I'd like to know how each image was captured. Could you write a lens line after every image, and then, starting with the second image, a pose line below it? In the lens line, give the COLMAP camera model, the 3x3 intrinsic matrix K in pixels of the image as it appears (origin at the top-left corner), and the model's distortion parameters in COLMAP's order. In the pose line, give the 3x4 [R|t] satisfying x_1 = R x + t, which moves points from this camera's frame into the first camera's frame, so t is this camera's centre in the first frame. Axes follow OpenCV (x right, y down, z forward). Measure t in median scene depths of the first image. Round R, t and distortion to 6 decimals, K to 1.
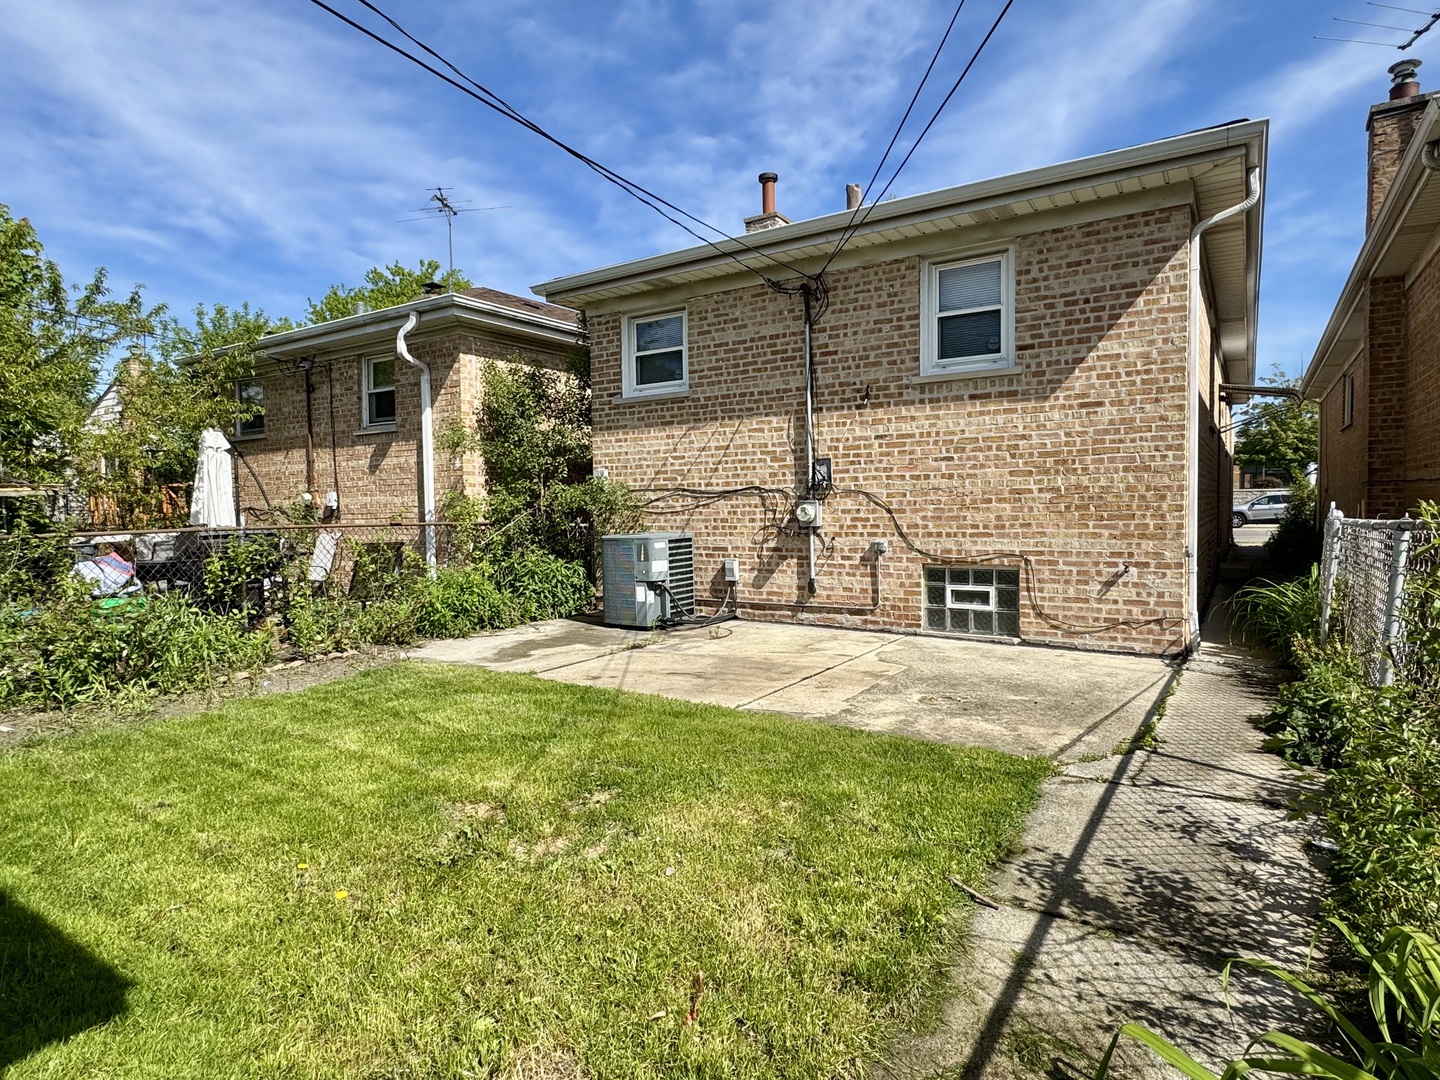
lens RADIAL K [[816.6, 0, 717.7], [0, 816.6, 541.6], [0, 0, 1]] dist [-0.000954, 0.003097]
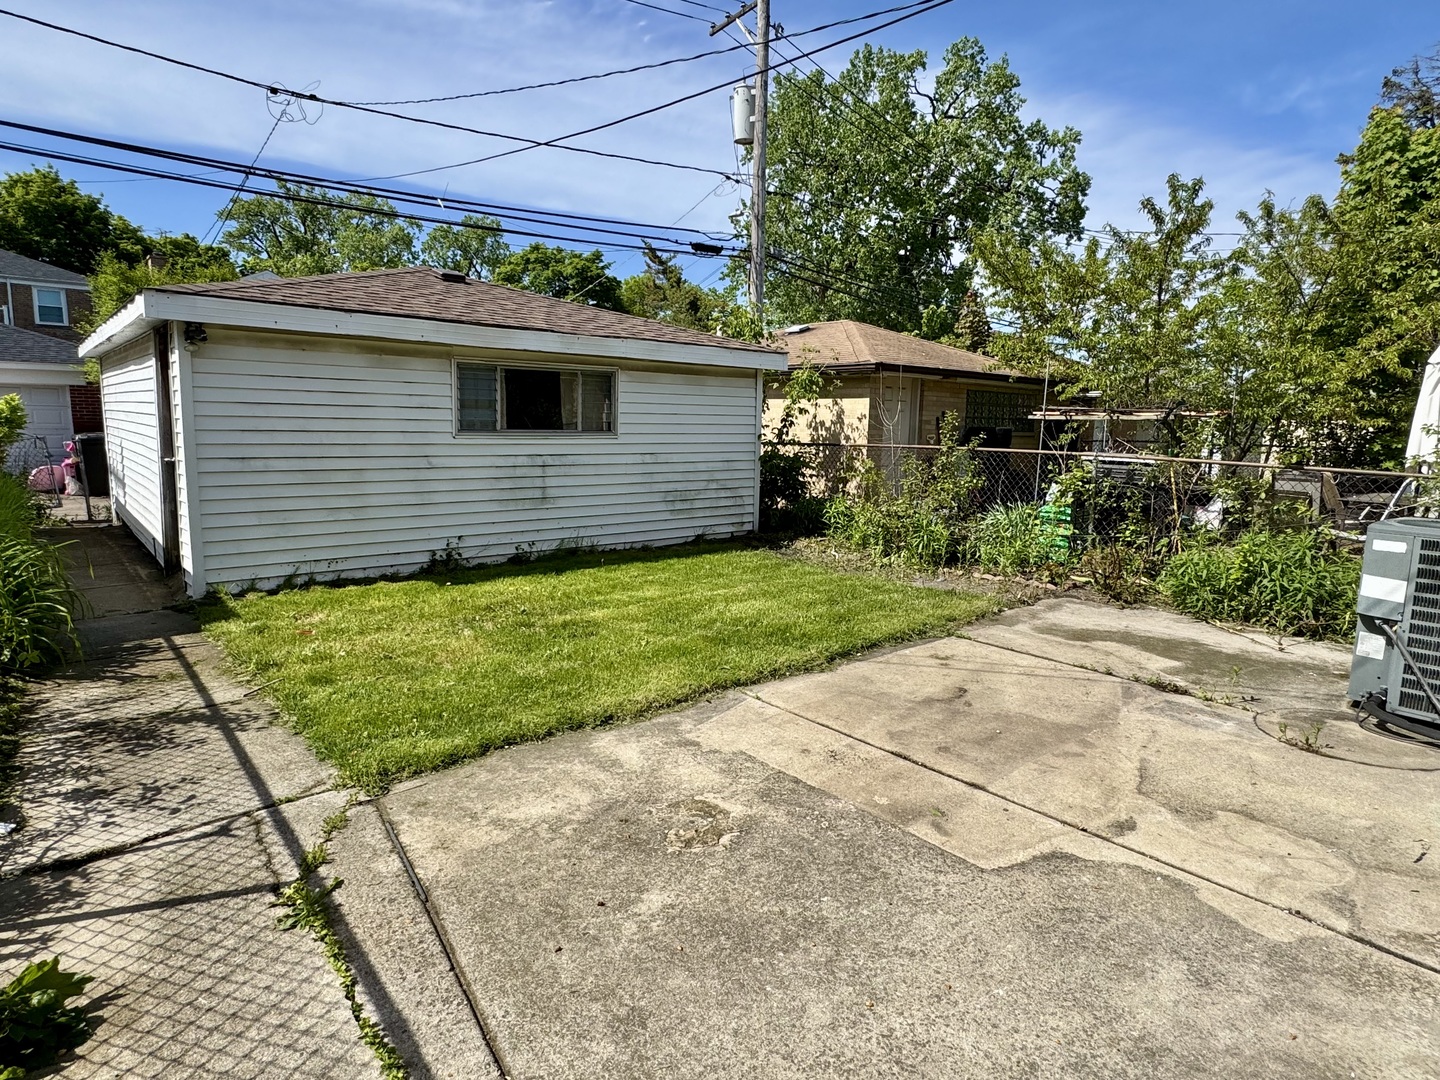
lens RADIAL K [[816.6, 0, 717.1], [0, 816.6, 538.1], [0, 0, 1]] dist [-0.000954, 0.003097]
pose [[-0.288508, 0.157571, -0.944423, 1.268494], [-0.062860, 0.981120, 0.182897, -0.161998], [0.955412, 0.112134, -0.273156, 1.897289]]
